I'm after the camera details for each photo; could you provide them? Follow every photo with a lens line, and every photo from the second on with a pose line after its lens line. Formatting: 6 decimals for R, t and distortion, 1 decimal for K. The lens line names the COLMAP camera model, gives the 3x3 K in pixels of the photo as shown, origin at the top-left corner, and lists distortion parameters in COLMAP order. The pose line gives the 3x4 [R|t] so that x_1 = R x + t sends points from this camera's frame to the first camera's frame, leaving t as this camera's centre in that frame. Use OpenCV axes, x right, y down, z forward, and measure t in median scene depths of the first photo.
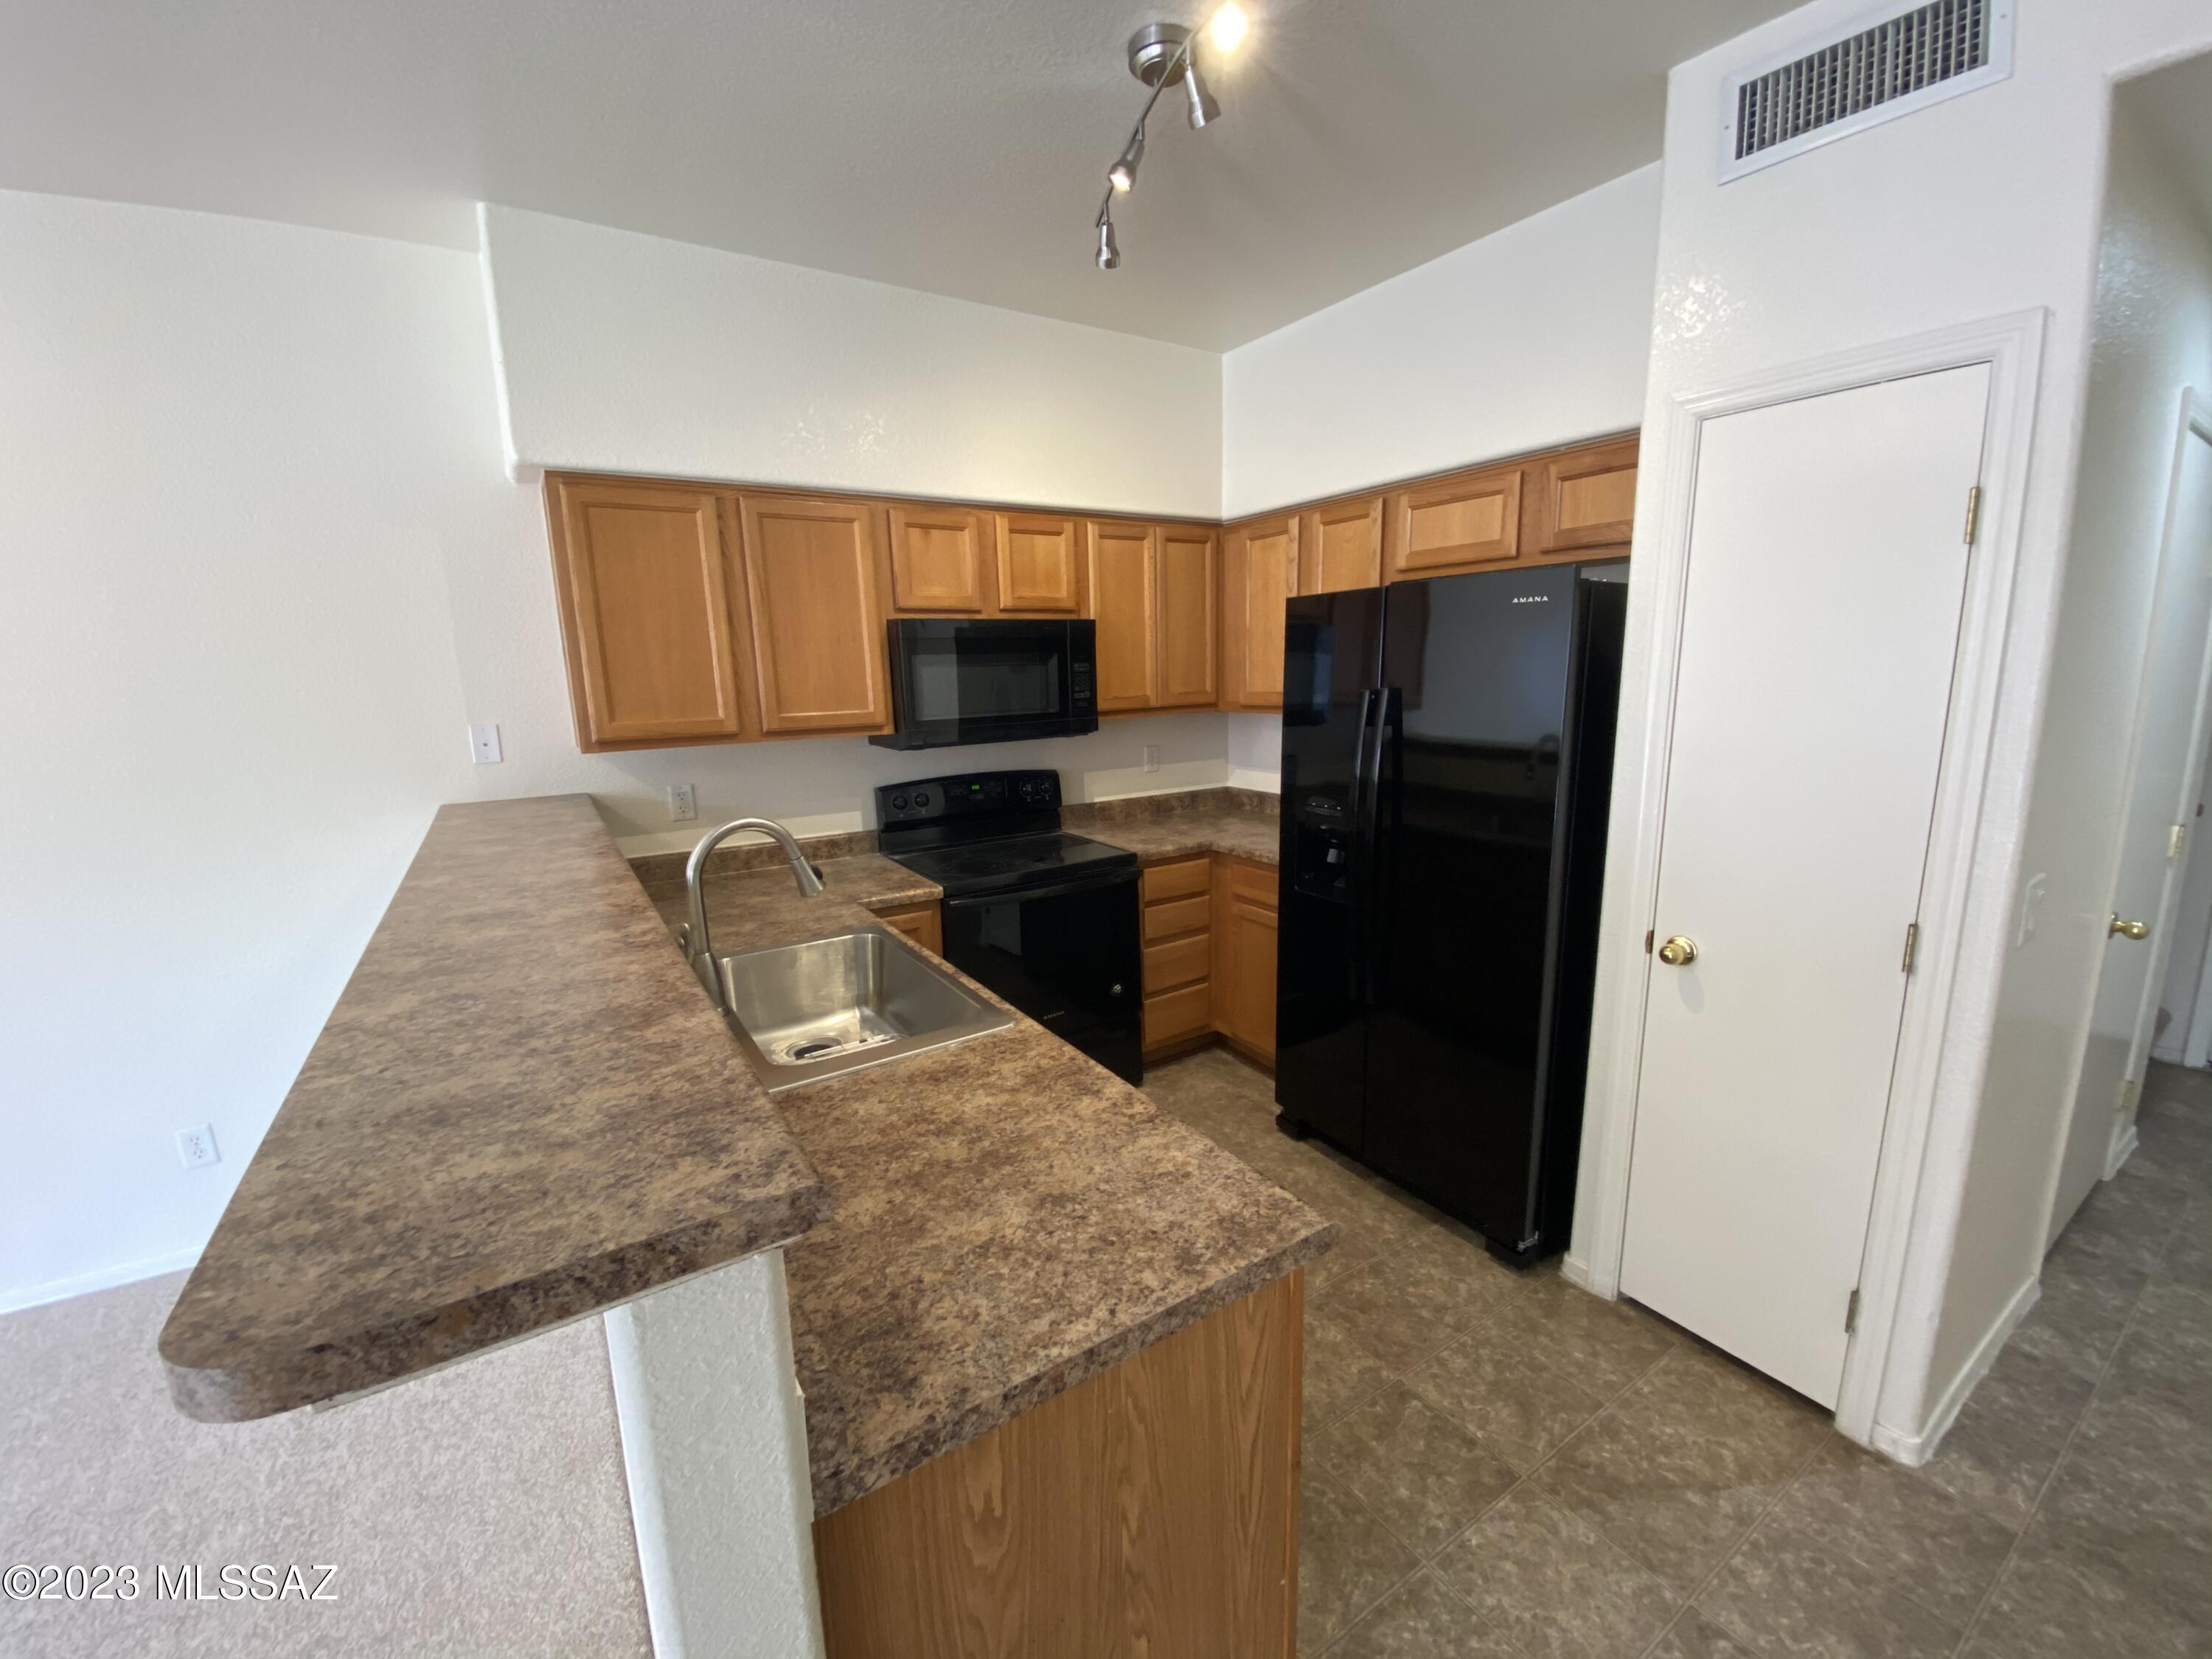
lens RADIAL K [[883.4, 0, 1105.2], [0, 883.4, 845.6], [0, 0, 1]] dist [0.022706, -0.000060]
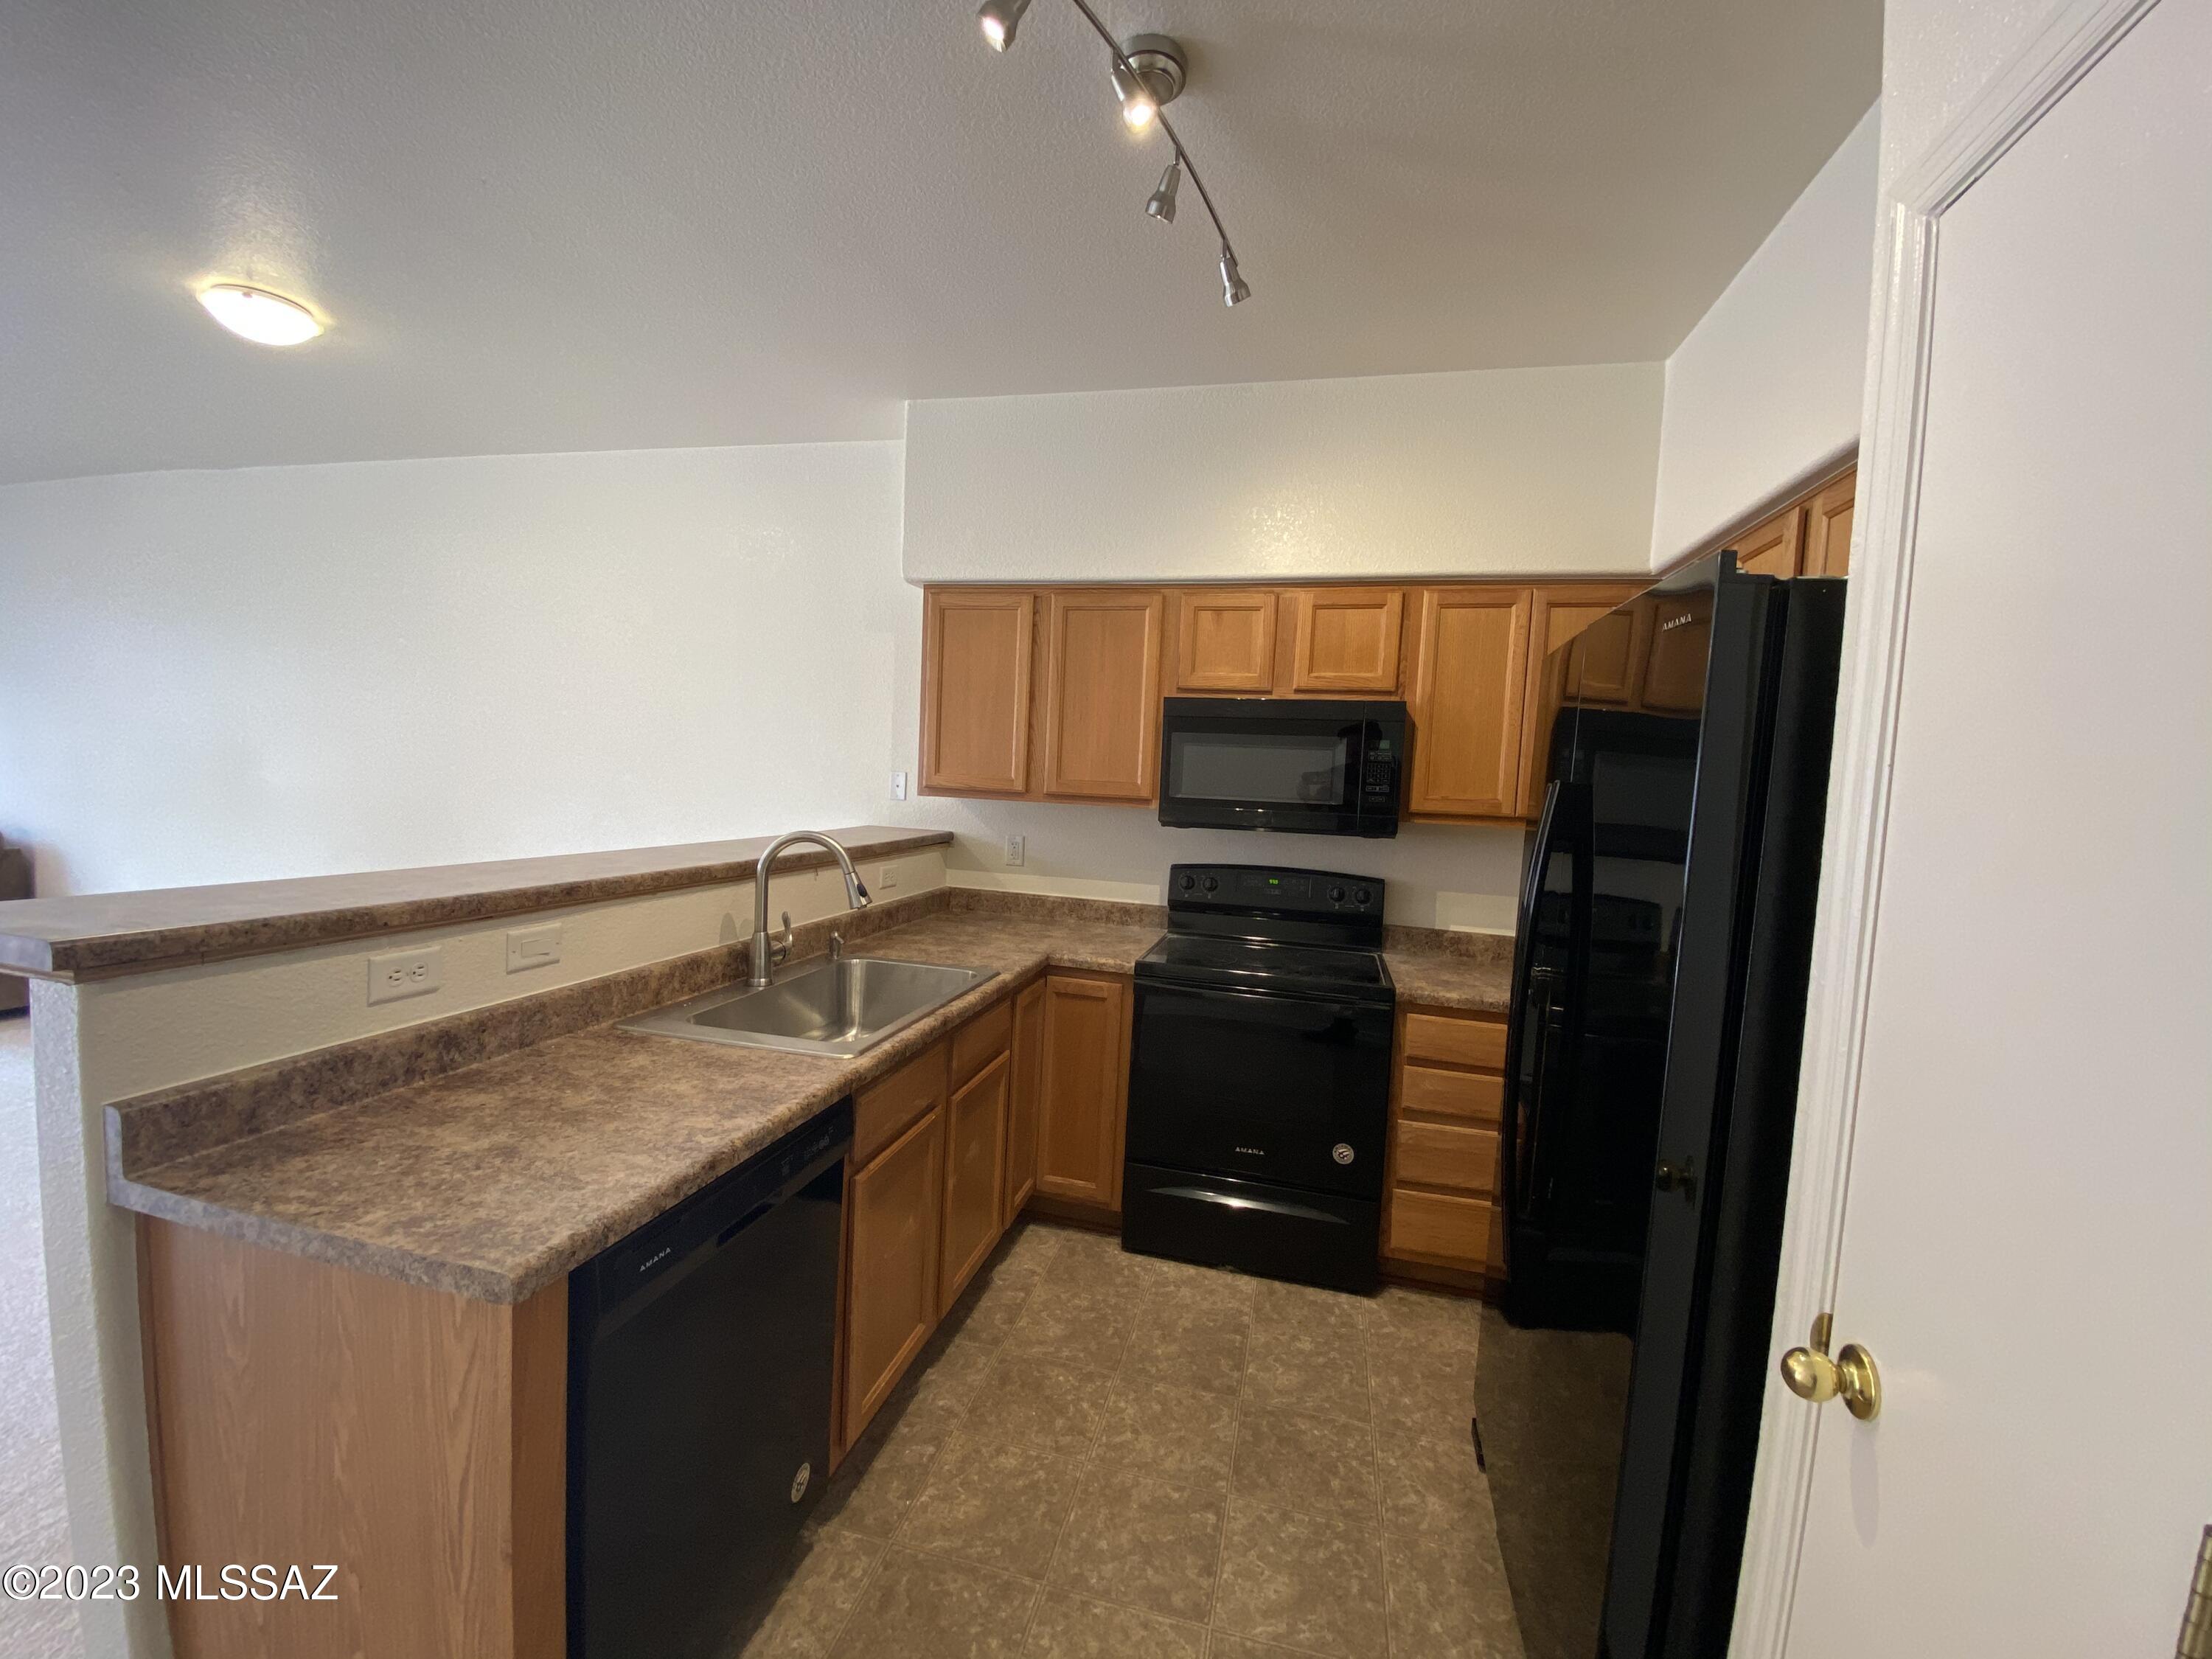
lens RADIAL K [[899.2, 0, 1106.0], [0, 899.2, 829.5], [0, 0, 1]] dist [0.033579, -0.024552]
pose [[0.671265, 0.101590, -0.734222, 0.474751], [-0.213303, 0.975137, -0.060089, -0.029195], [0.709863, 0.196947, 0.676245, 0.270788]]
